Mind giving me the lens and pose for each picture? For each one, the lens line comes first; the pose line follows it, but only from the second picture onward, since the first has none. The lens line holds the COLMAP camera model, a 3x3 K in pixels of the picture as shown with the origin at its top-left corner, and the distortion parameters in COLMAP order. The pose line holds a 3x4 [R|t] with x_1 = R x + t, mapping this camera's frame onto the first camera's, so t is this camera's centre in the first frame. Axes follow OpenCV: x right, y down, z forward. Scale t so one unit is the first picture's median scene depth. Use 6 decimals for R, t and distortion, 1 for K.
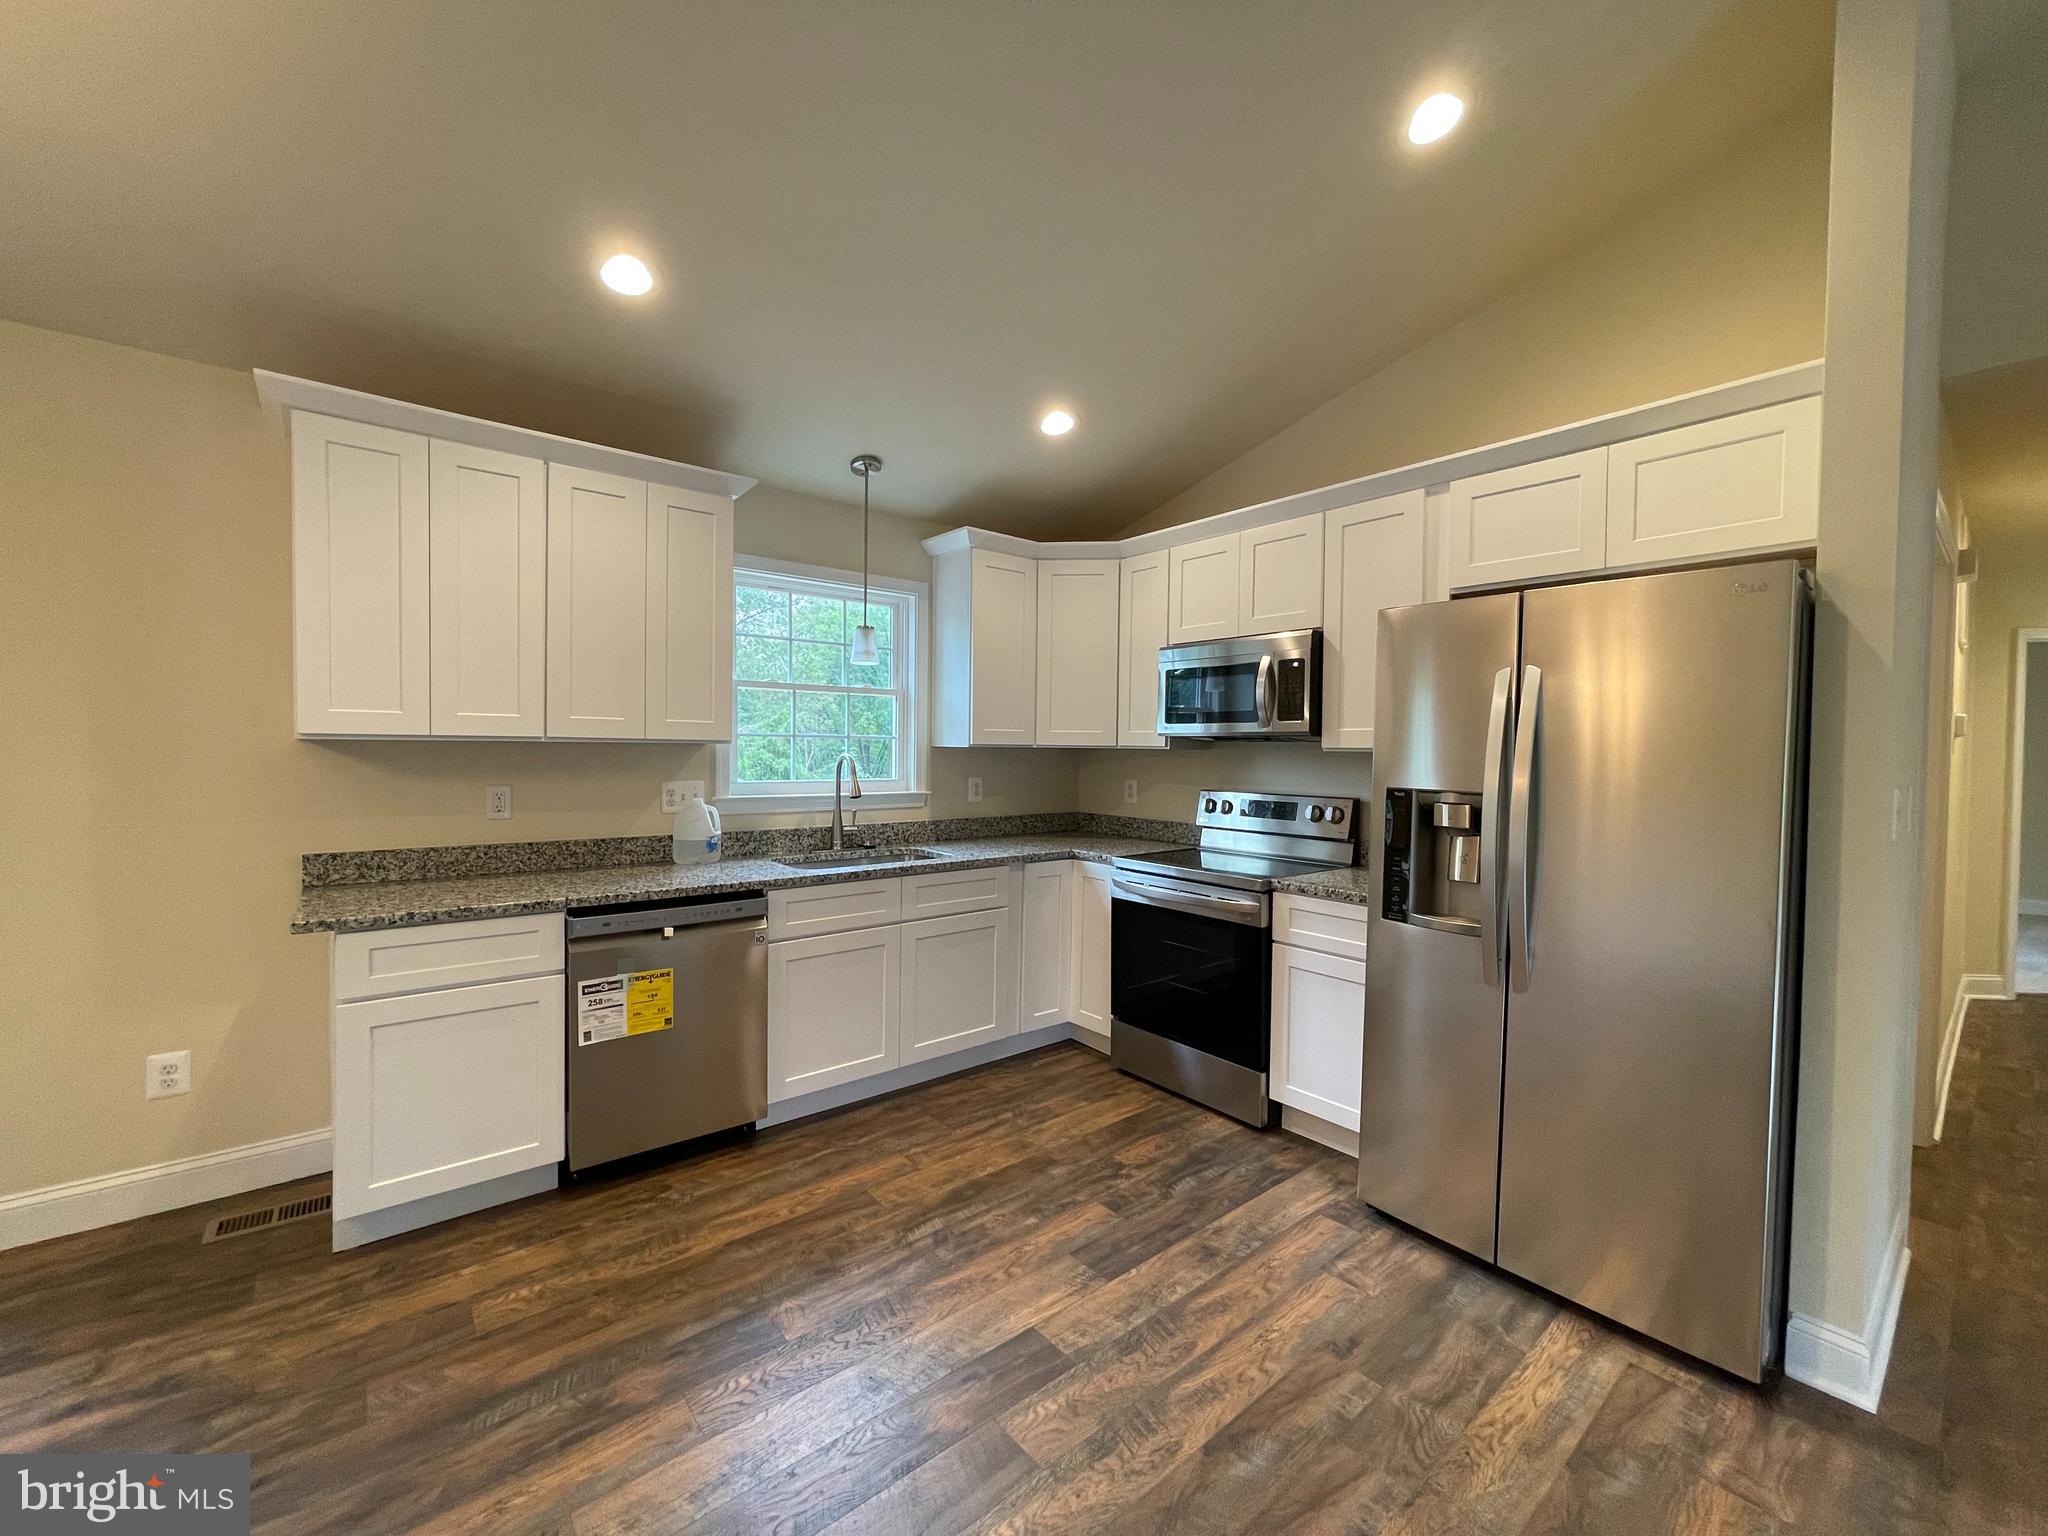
lens RADIAL K [[830.0, 0, 1034.3], [0, 830.0, 761.7], [0, 0, 1]] dist [0.000034, -0.000051]
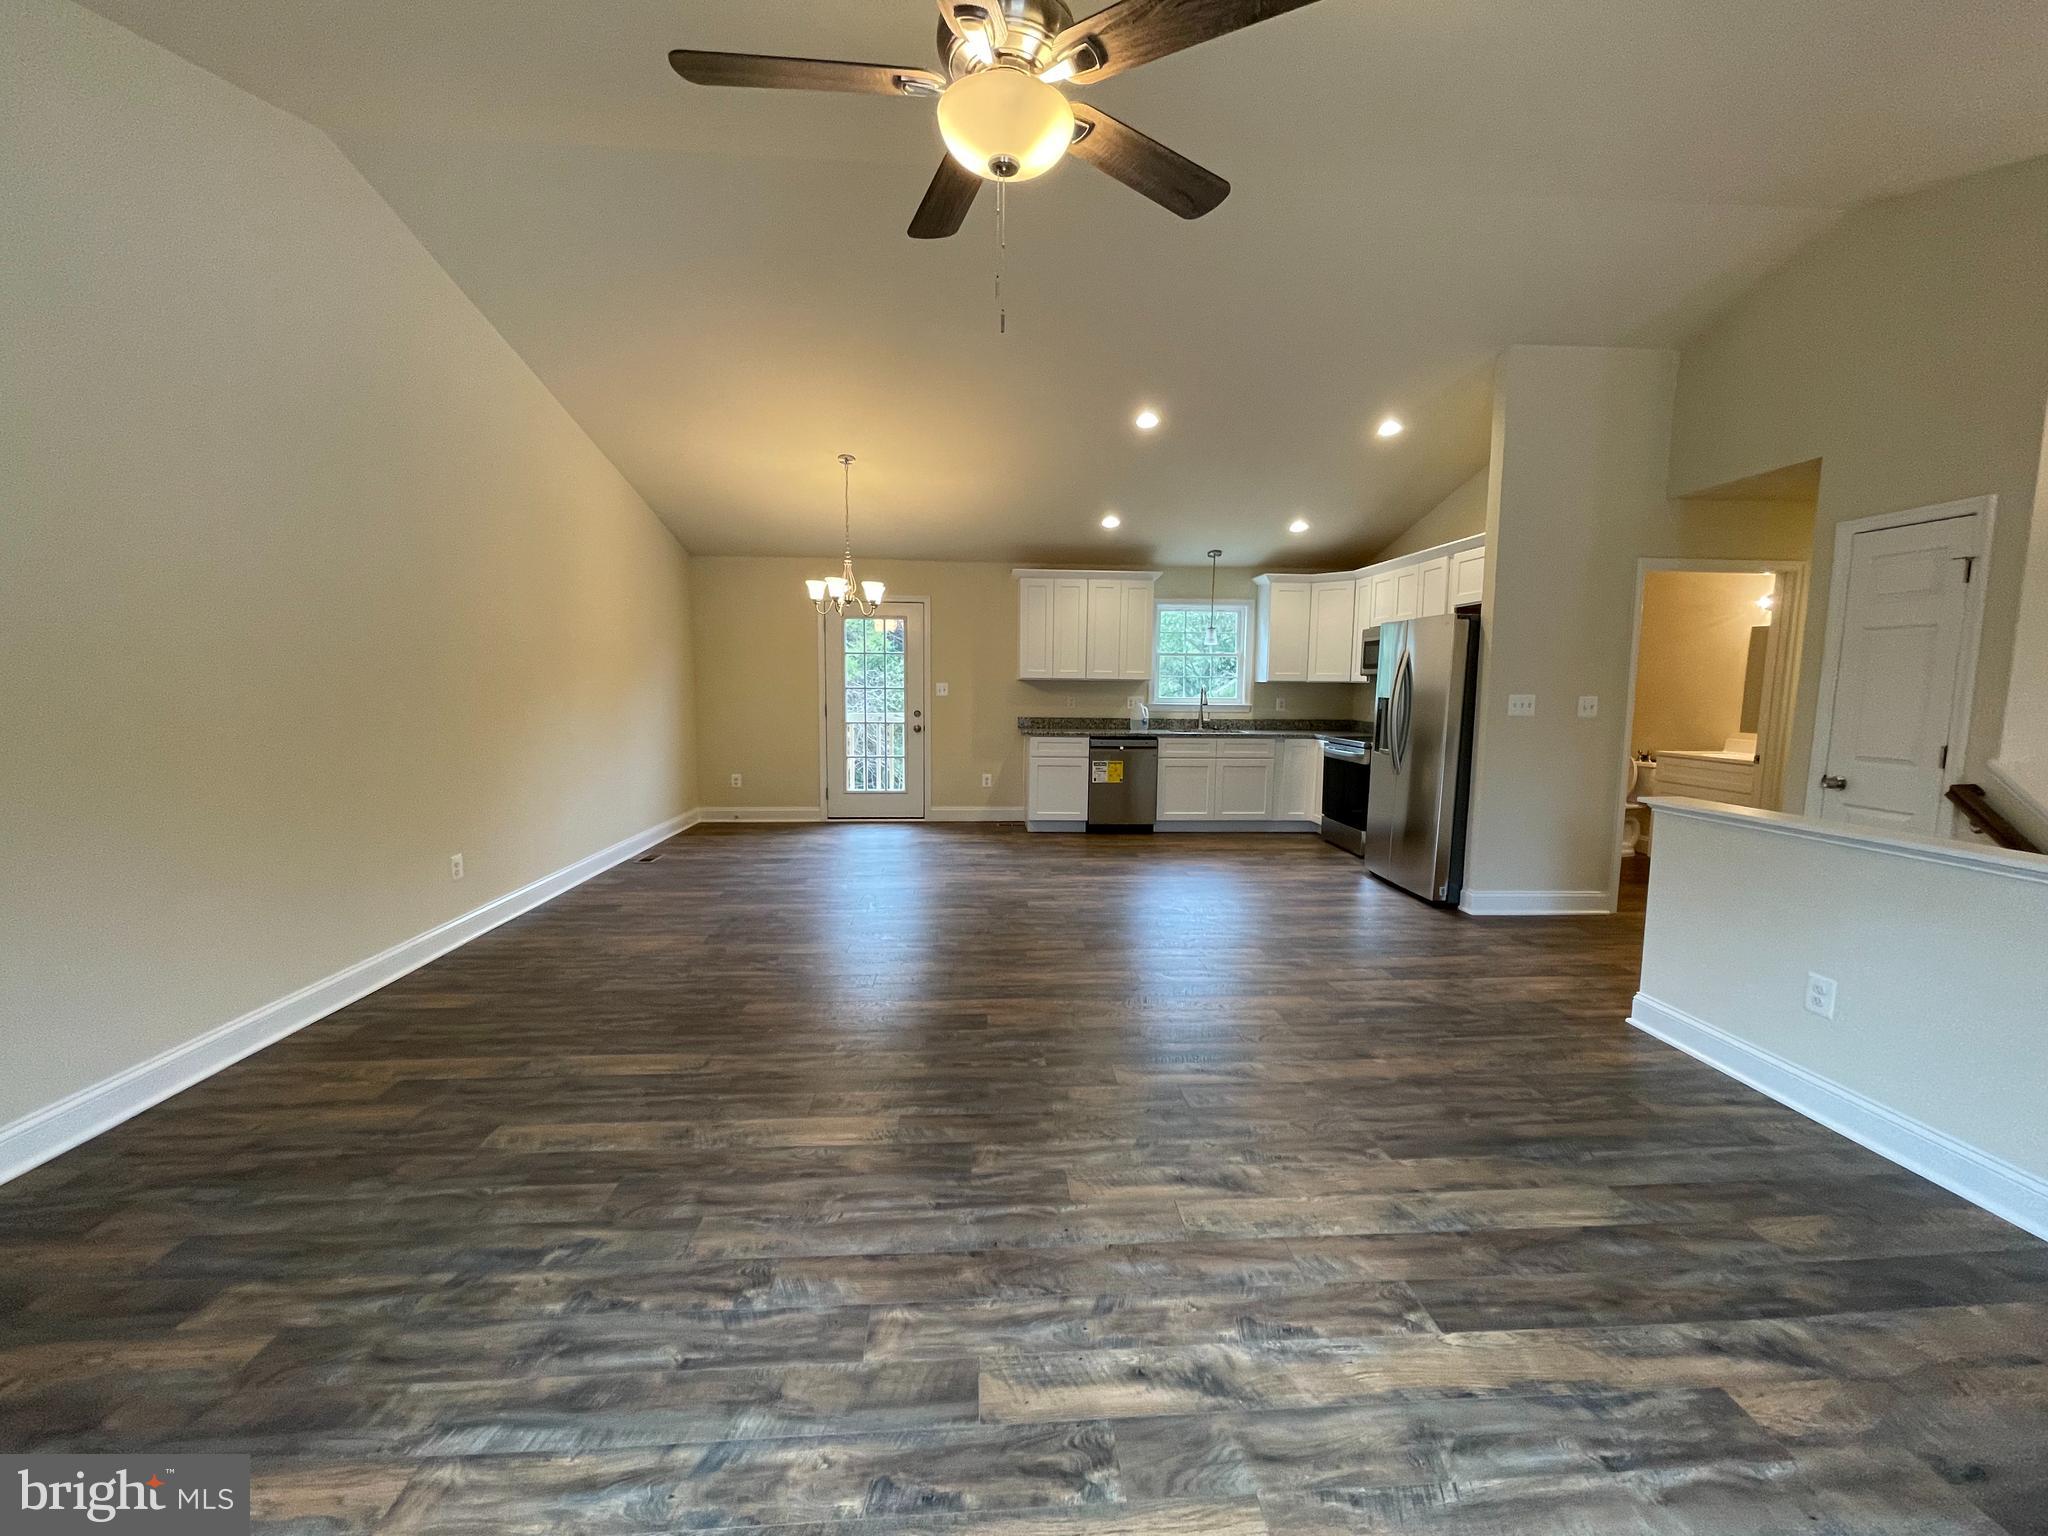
lens RADIAL K [[826.5, 0, 1024.0], [0, 826.5, 768.0], [0, 0, 1]] dist [0.000698, 0.000177]
pose [[0.807449, 0.056850, -0.587192, 0.887258], [-0.009909, 0.996513, 0.082853, 0.042005], [0.589855, -0.061081, 0.805196, -1.370488]]
